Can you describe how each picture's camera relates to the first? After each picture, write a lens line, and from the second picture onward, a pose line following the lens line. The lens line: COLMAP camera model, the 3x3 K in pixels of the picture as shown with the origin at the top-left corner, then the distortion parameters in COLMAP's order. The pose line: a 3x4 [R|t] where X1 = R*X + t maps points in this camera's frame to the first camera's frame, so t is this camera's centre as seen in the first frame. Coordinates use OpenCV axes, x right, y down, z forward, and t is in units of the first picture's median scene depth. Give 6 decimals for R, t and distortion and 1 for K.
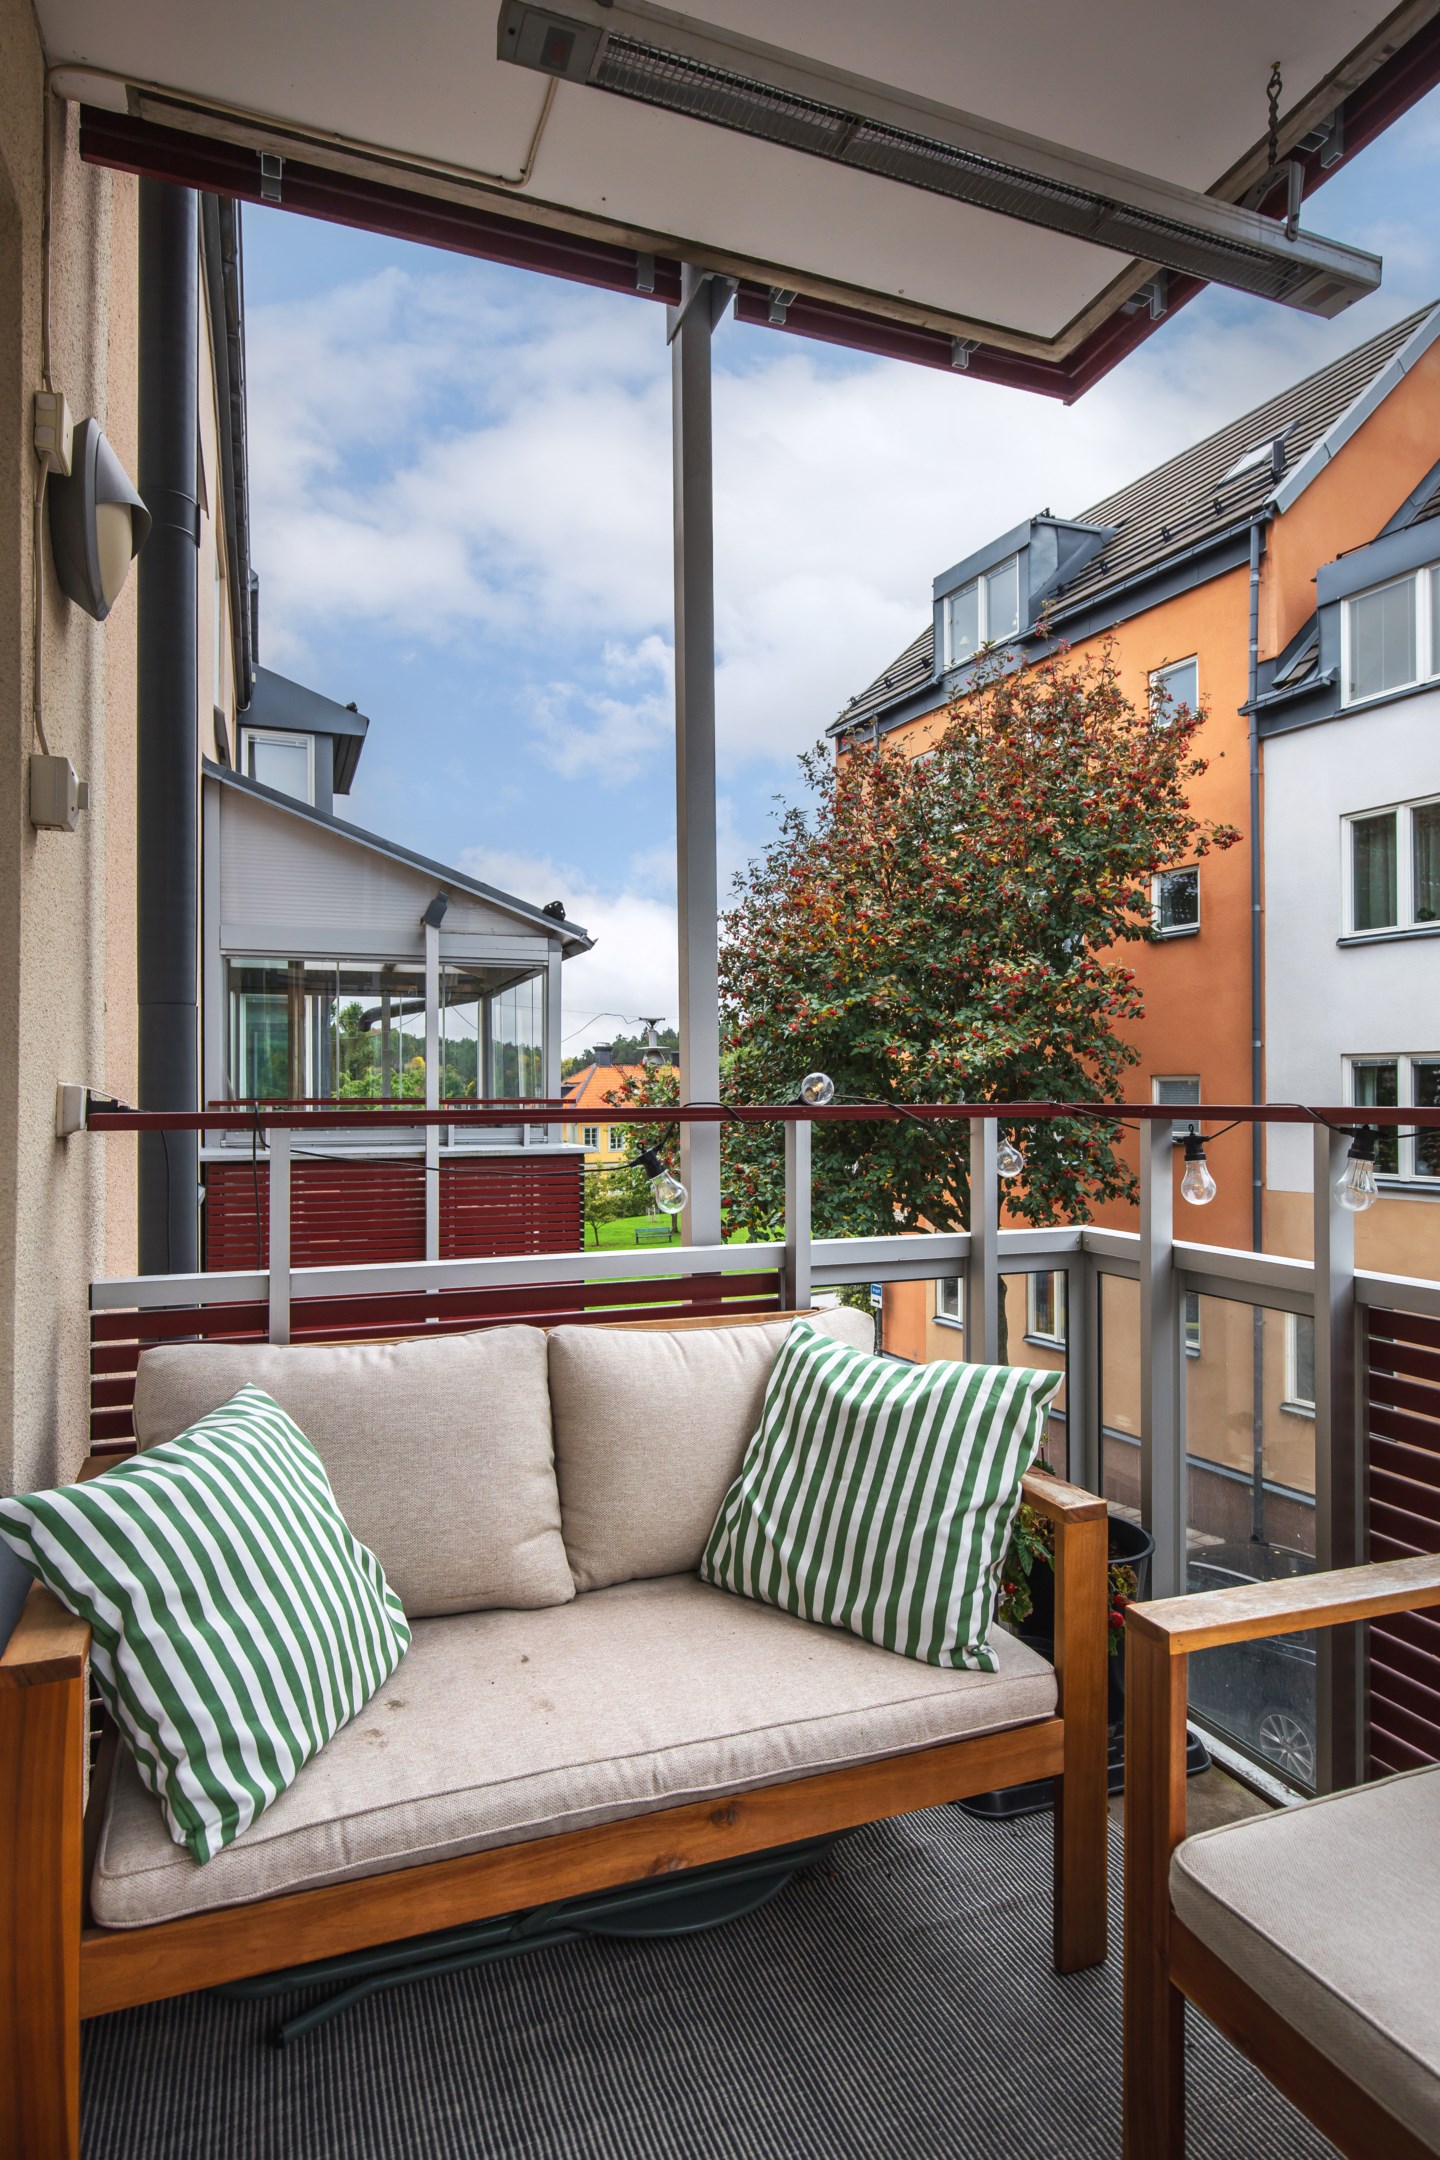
lens RADIAL K [[1211.3, 0, 720.0], [0, 1211.3, 1080.0], [0, 0, 1]] dist [-0.006028, -0.000327]
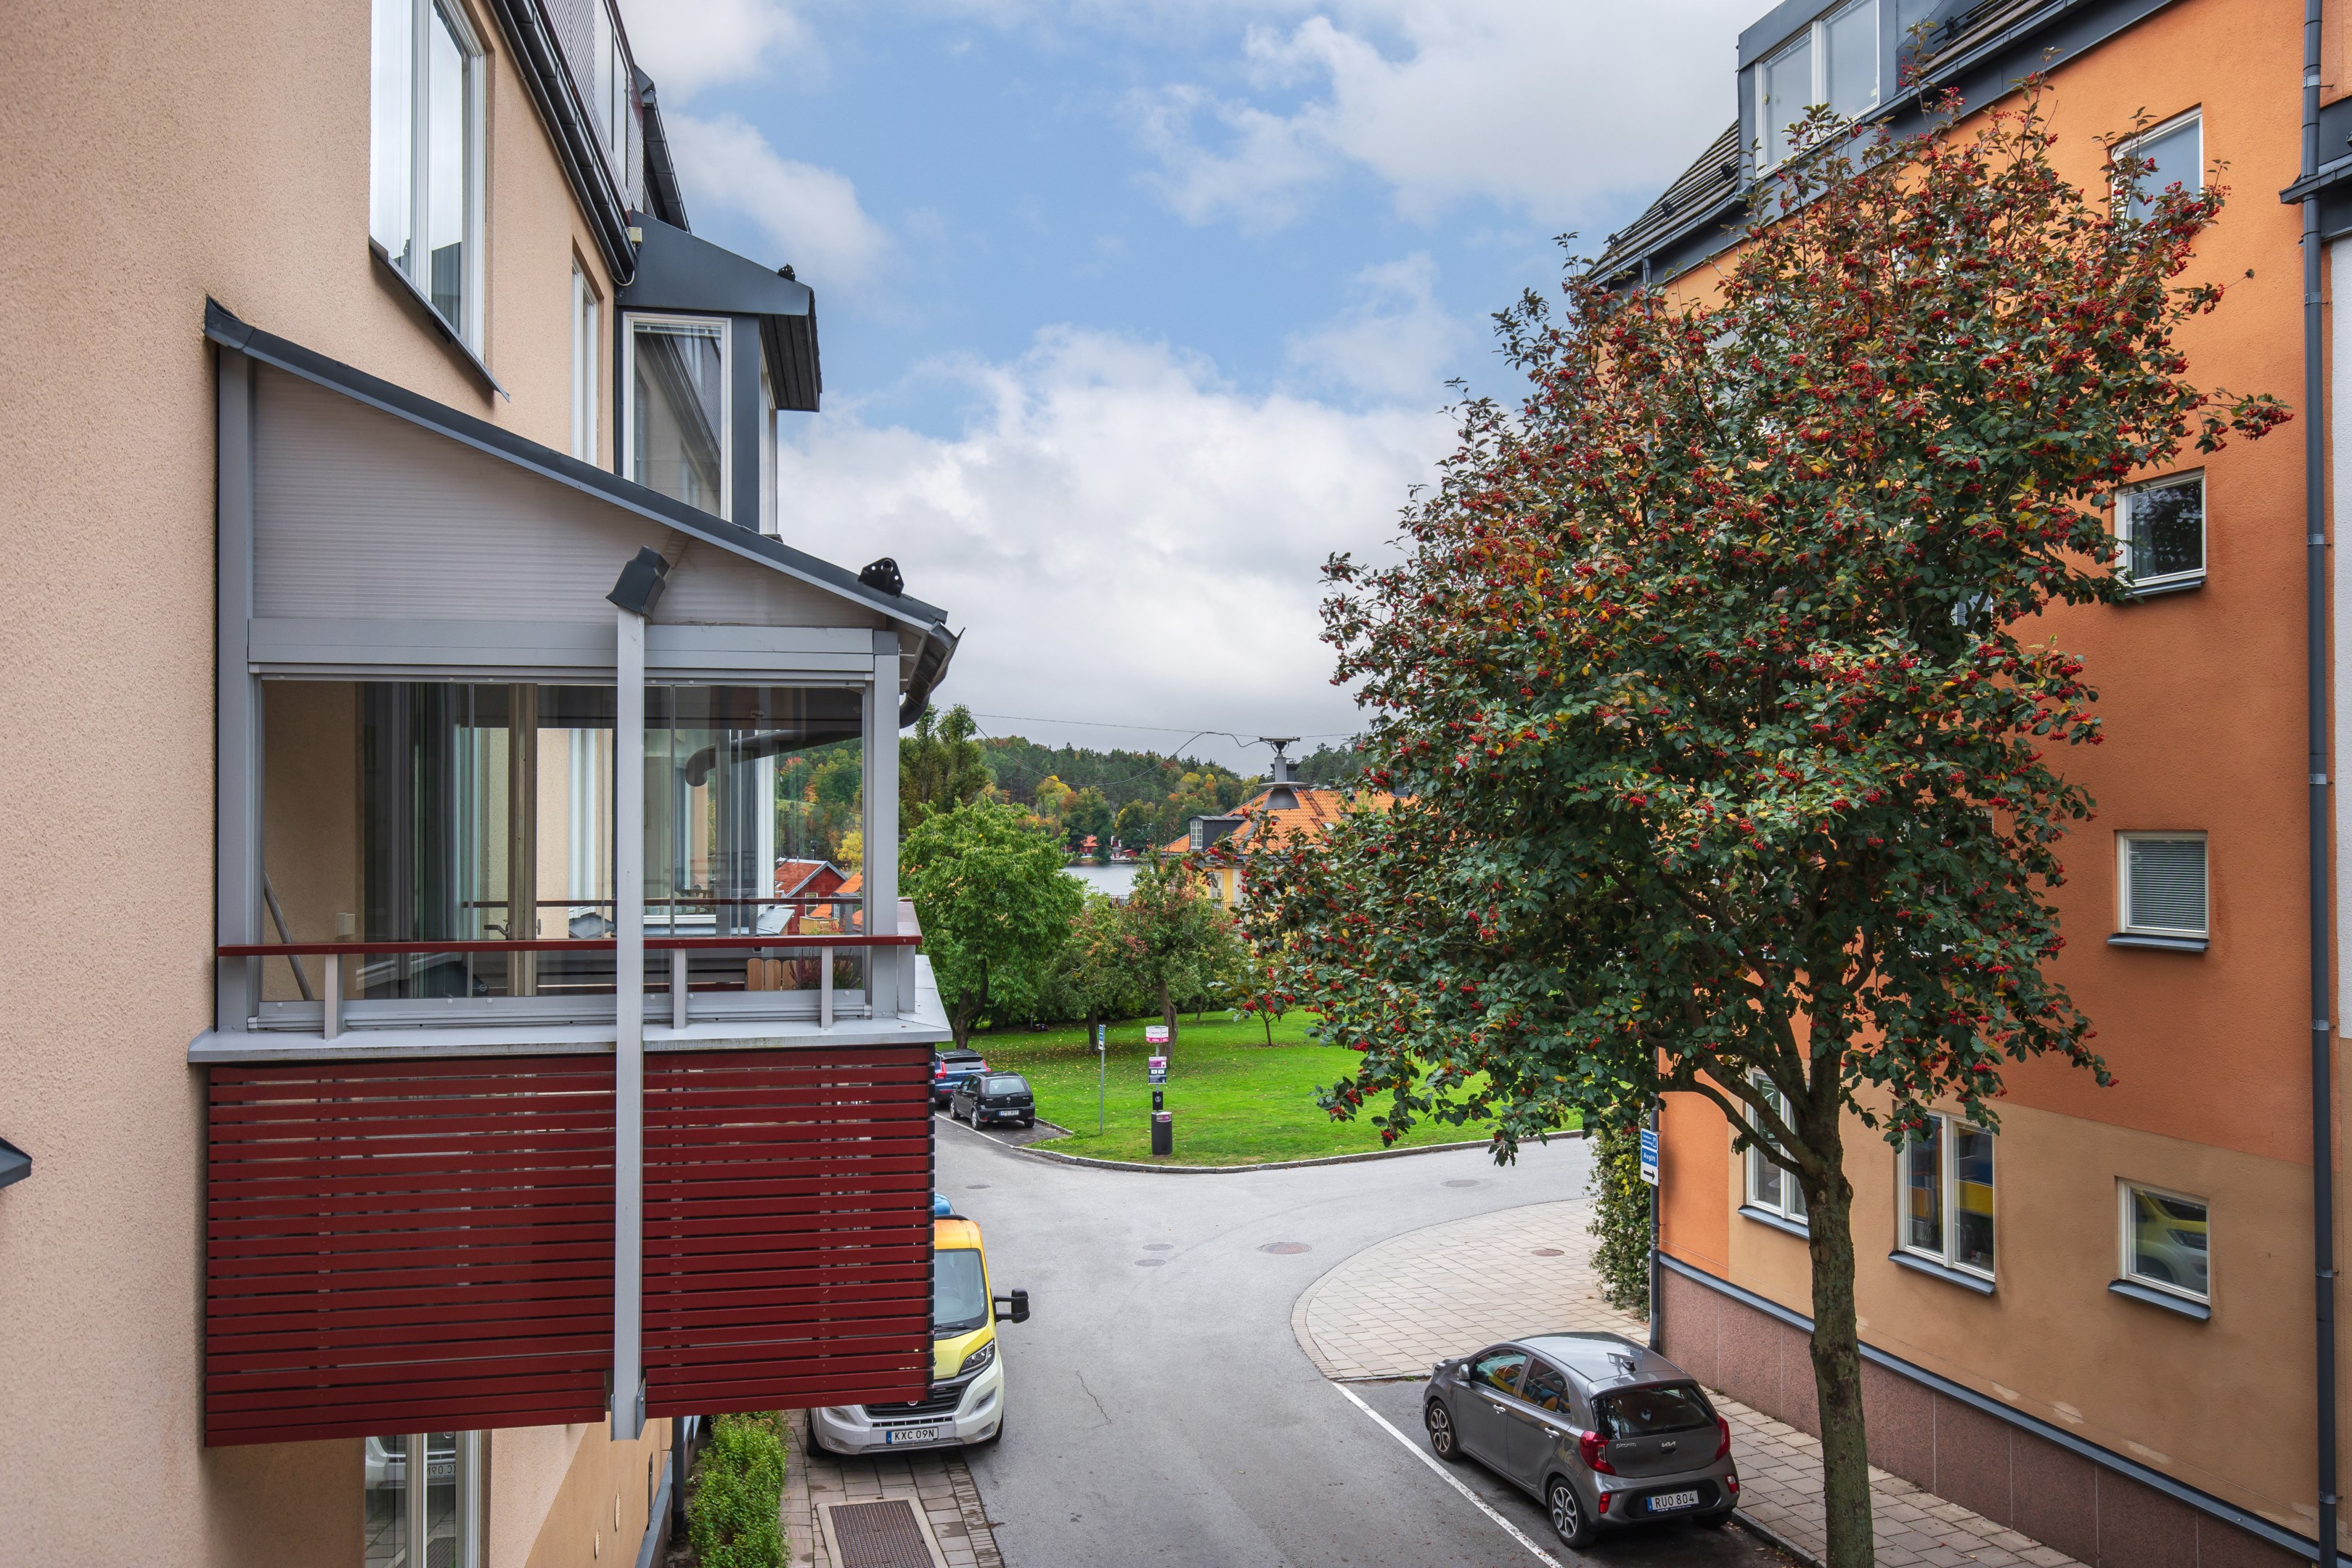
lens RADIAL K [[1634.4, 0, 1184.6], [0, 1634.4, 787.9], [0, 0, 1]] dist [0.004470, 0.004770]
pose [[0.984855, -0.001618, -0.173372, 0.061182], [0.000262, 0.999969, -0.007846, -0.022766], [0.173380, 0.007682, 0.984825, 0.172824]]
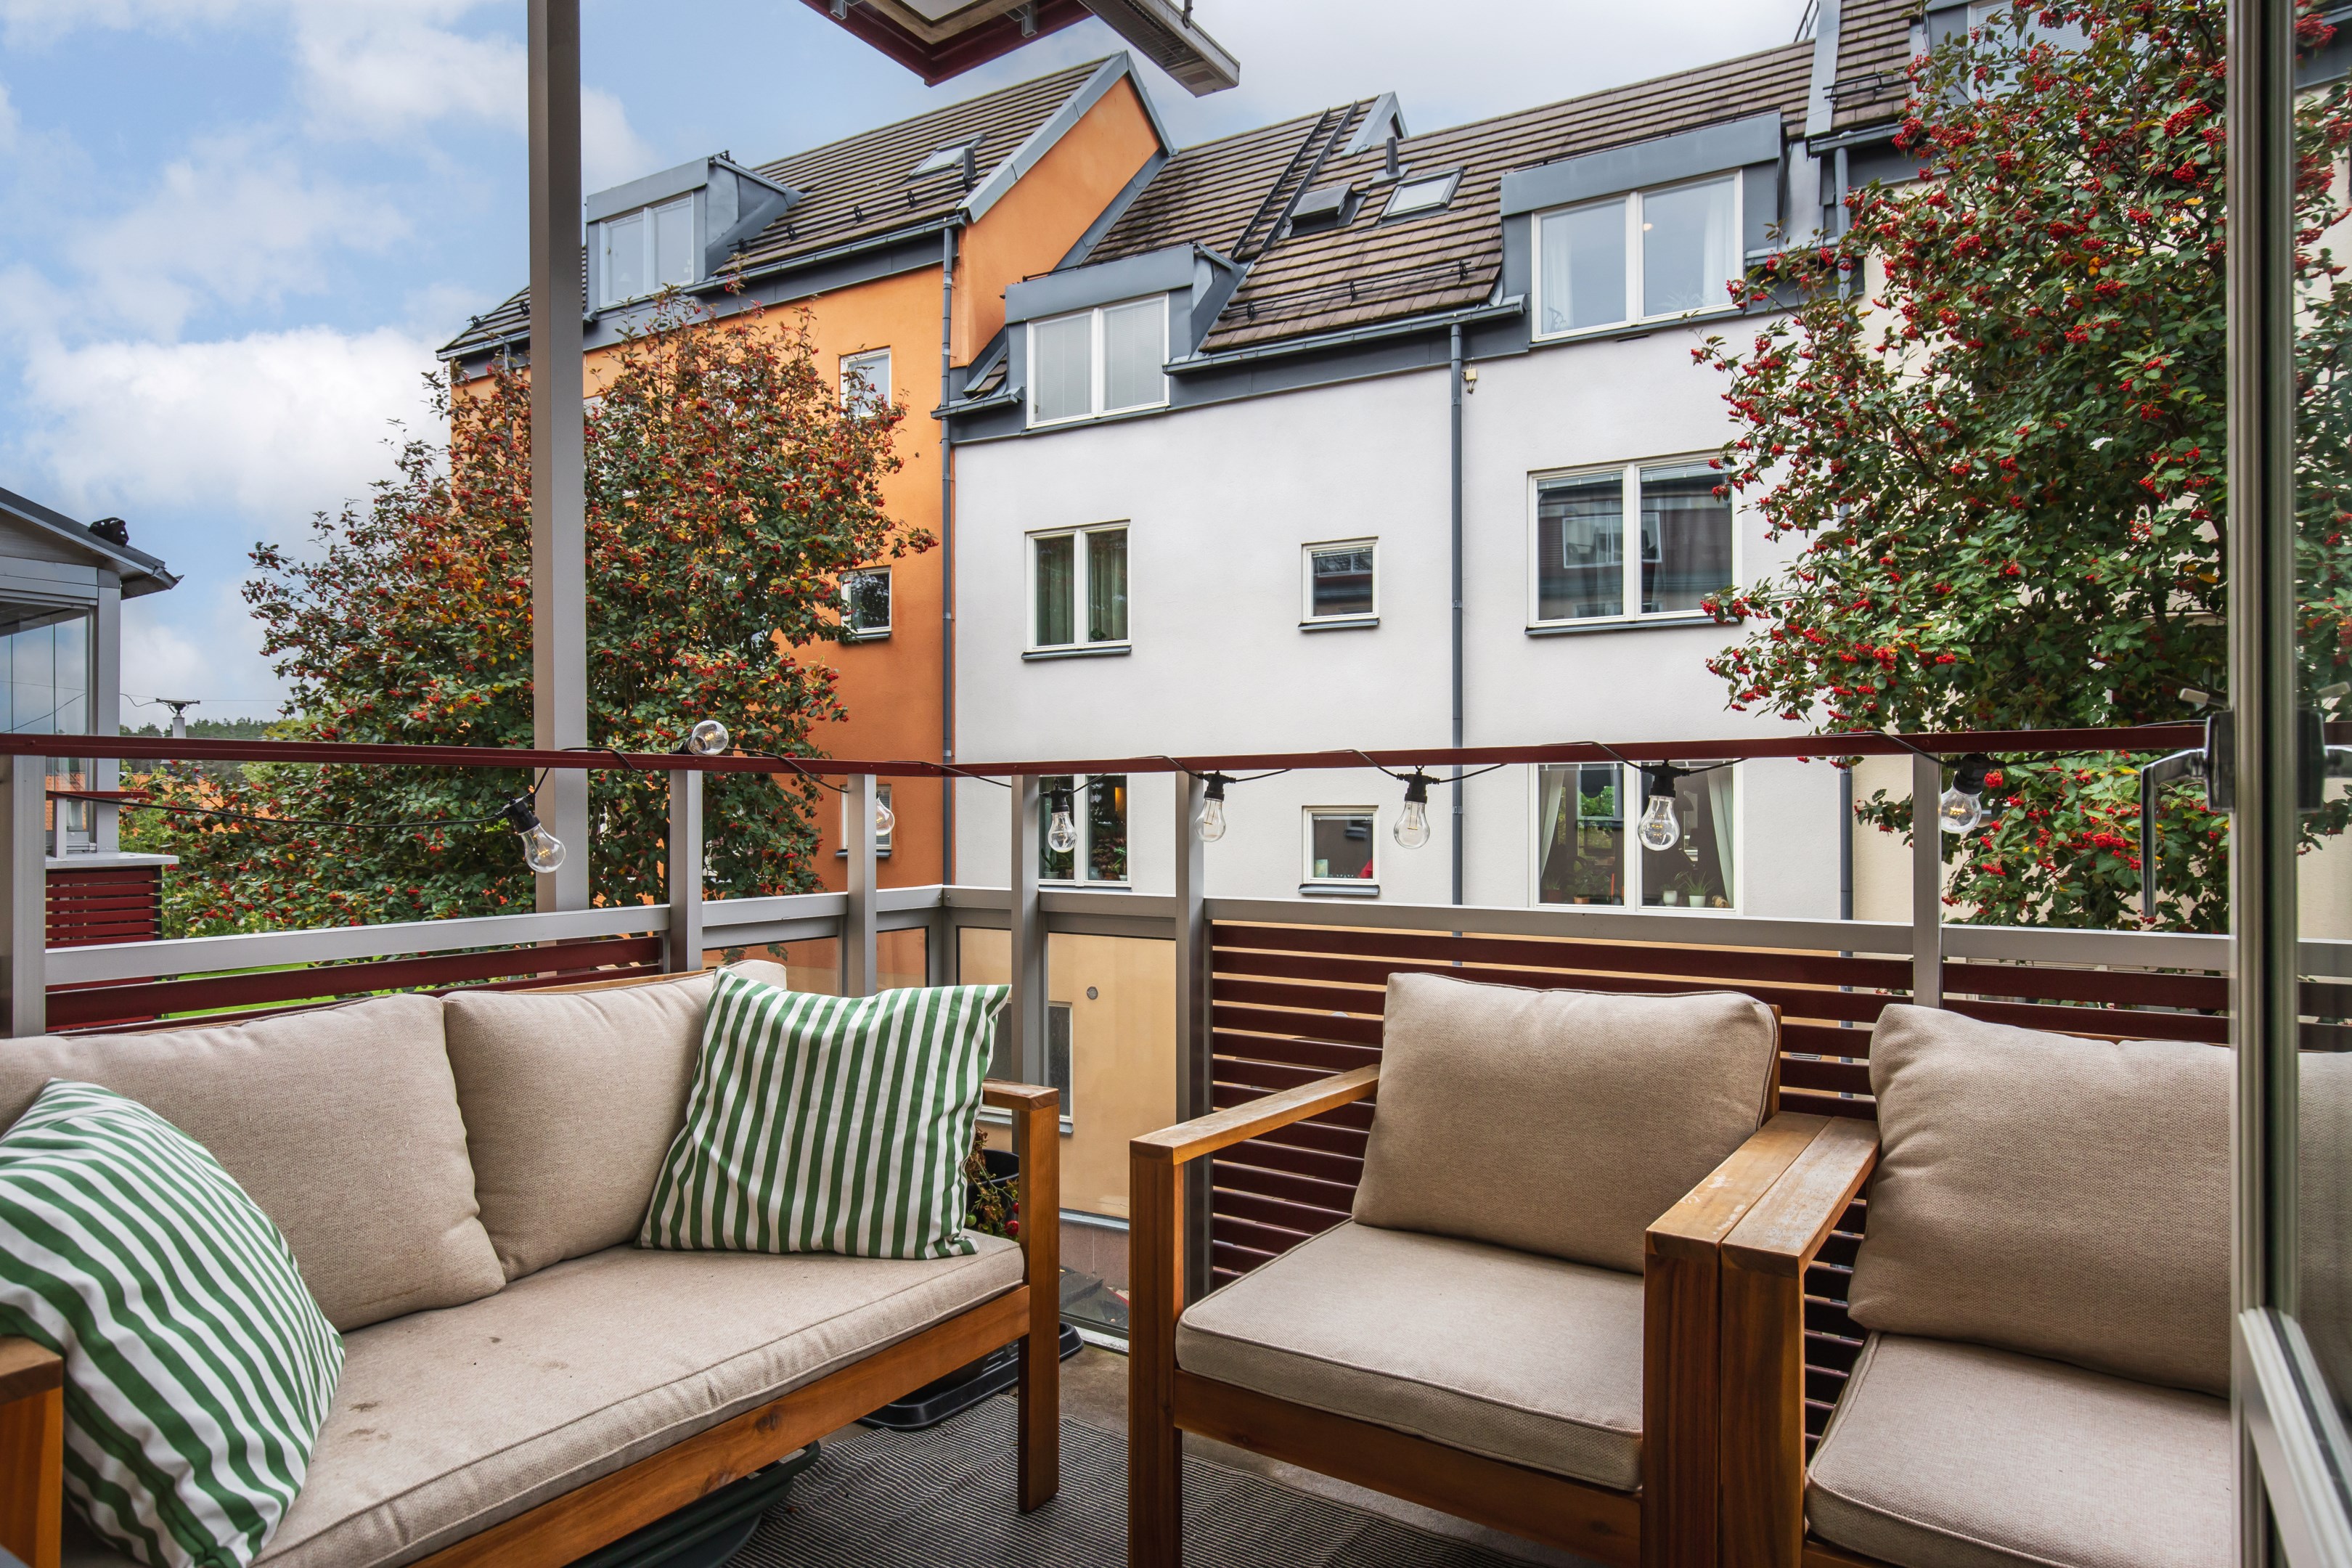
lens RADIAL K [[1359.0, 0, 1175.8], [0, 1359.0, 800.0], [0, 0, 1]] dist [0.000942, 0.001776]
pose [[0.817847, 0.005813, 0.575407, -0.046570], [-0.004916, 0.999983, -0.003116, 0.011545], [-0.575415, -0.000281, 0.817861, -0.015239]]
